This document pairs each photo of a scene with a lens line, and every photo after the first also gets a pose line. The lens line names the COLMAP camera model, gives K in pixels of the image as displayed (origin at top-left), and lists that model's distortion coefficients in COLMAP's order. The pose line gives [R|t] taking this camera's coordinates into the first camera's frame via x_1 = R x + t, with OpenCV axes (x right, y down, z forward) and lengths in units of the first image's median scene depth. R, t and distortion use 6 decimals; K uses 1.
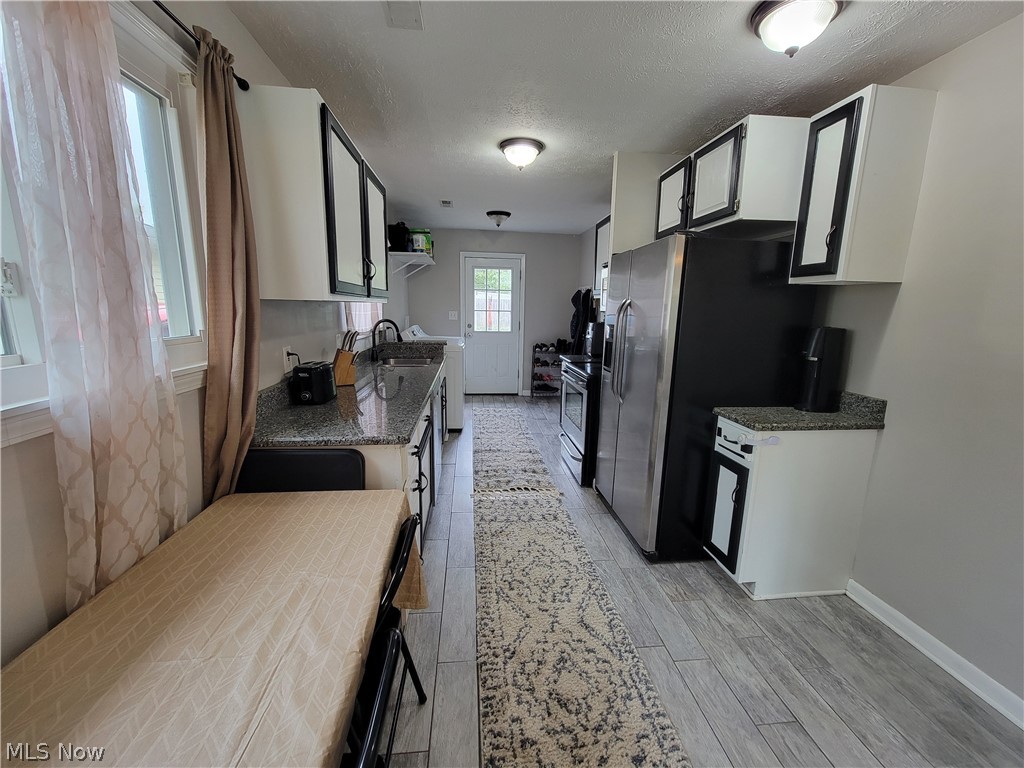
lens RADIAL K [[418.4, 0, 513.6], [0, 418.4, 385.4], [0, 0, 1]] dist [-0.000918, 0.000015]
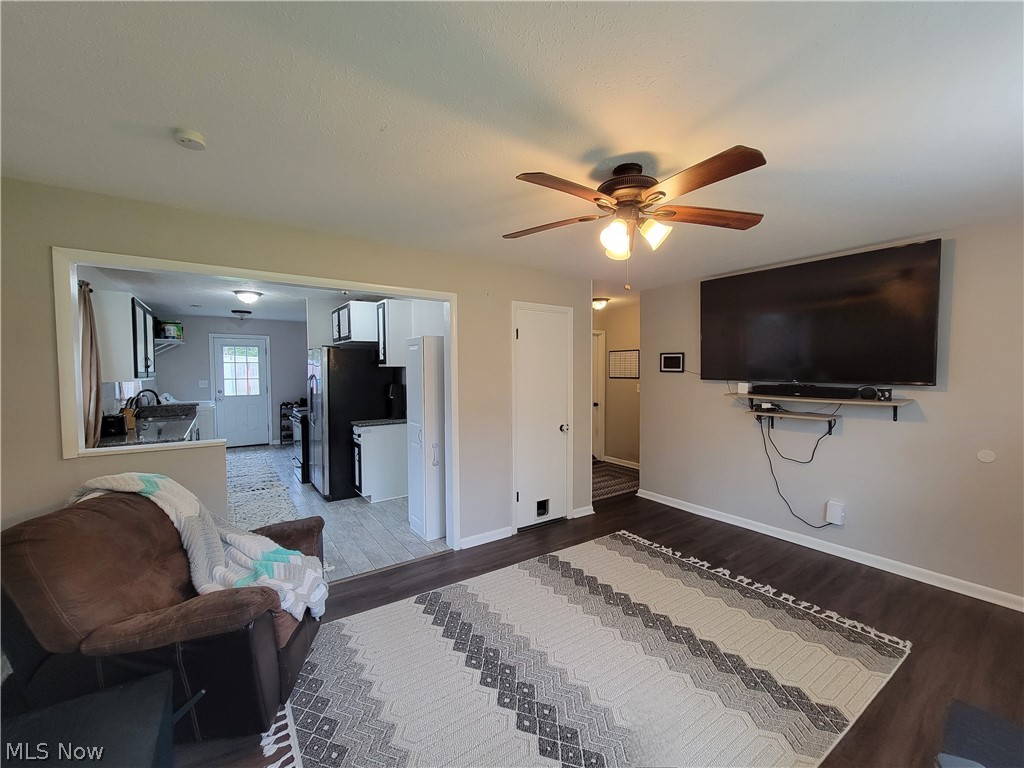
lens RADIAL K [[418.4, 0, 513.6], [0, 418.4, 385.4], [0, 0, 1]] dist [-0.000918, 0.000015]
pose [[0.876076, -0.042781, 0.480272, 0.105756], [0.109862, 0.987567, -0.112434, 0.123746], [-0.469491, 0.151264, 0.869884, -0.814874]]
